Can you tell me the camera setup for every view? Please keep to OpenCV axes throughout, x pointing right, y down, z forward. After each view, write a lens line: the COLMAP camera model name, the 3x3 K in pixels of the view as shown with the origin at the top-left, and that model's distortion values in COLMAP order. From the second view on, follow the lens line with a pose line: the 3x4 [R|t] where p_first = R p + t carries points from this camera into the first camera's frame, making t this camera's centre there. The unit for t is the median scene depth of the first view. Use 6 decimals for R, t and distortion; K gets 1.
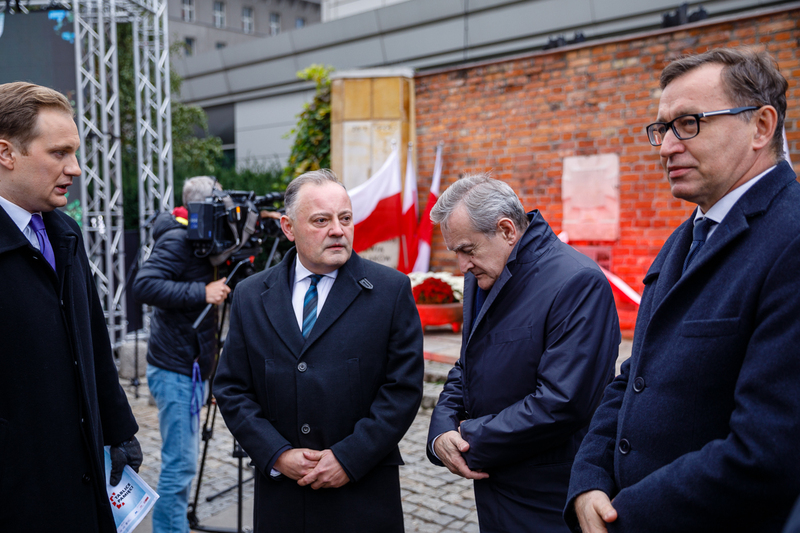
lens RADIAL K [[851.1, 0, 397.3], [0, 851.1, 265.2], [0, 0, 1]] dist [0.026017, 0.039857]
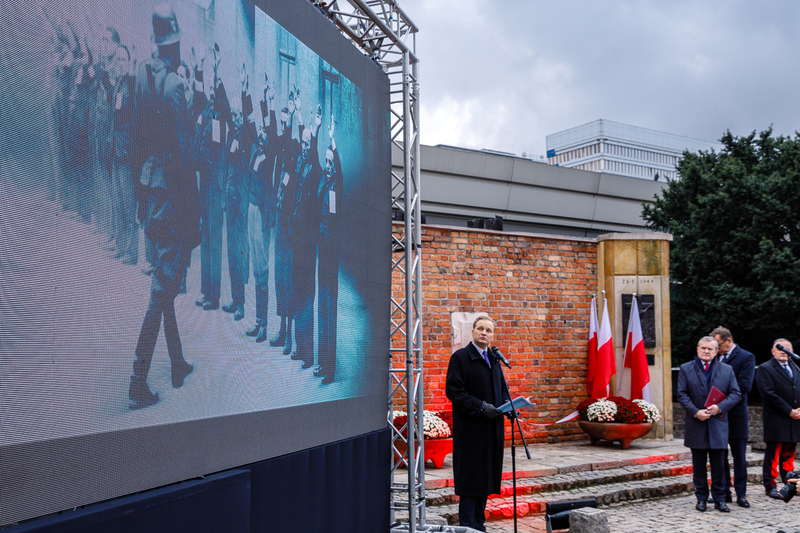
lens RADIAL K [[880.2, 0, 398.7], [0, 880.2, 307.9], [0, 0, 1]] dist [0.081623, 0.007369]
pose [[0.173025, 0.066411, 0.982676, -1.100547], [0.065345, 0.994752, -0.078733, -0.034082], [-0.982747, 0.077836, 0.167777, 0.855868]]
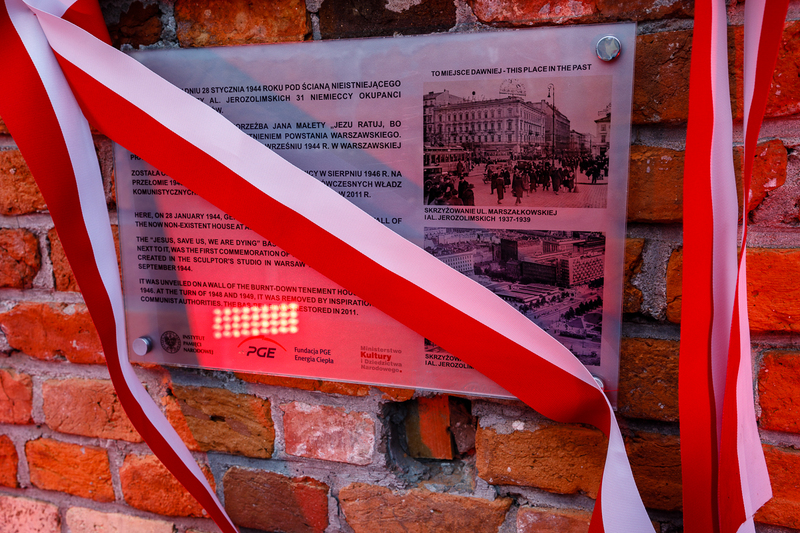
lens RADIAL K [[710.9, 0, 399.7], [0, 710.9, 266.3], [0, 0, 1]] dist [0.005866, 0.003391]
pose [[0.883439, -0.107090, 0.456144, 0.189059], [0.036178, 0.986215, 0.161468, -0.009755], [-0.467147, -0.126145, 0.875135, 0.905899]]
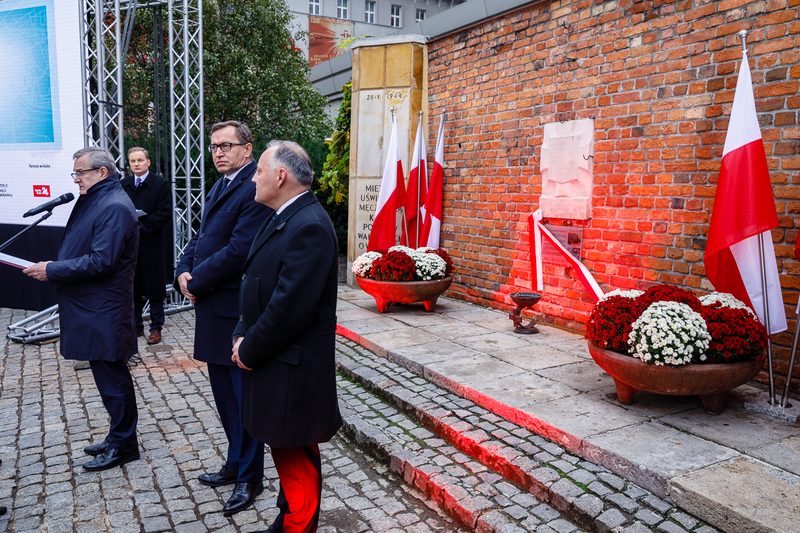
lens RADIAL K [[664.6, 0, 401.7], [0, 664.6, 261.1], [0, 0, 1]] dist [-0.084614, 0.094875]
pose [[0.955308, 0.055888, -0.290280, 0.260143], [-0.039056, 0.997220, 0.063465, -0.022264], [0.293020, -0.049292, 0.954835, 0.301002]]
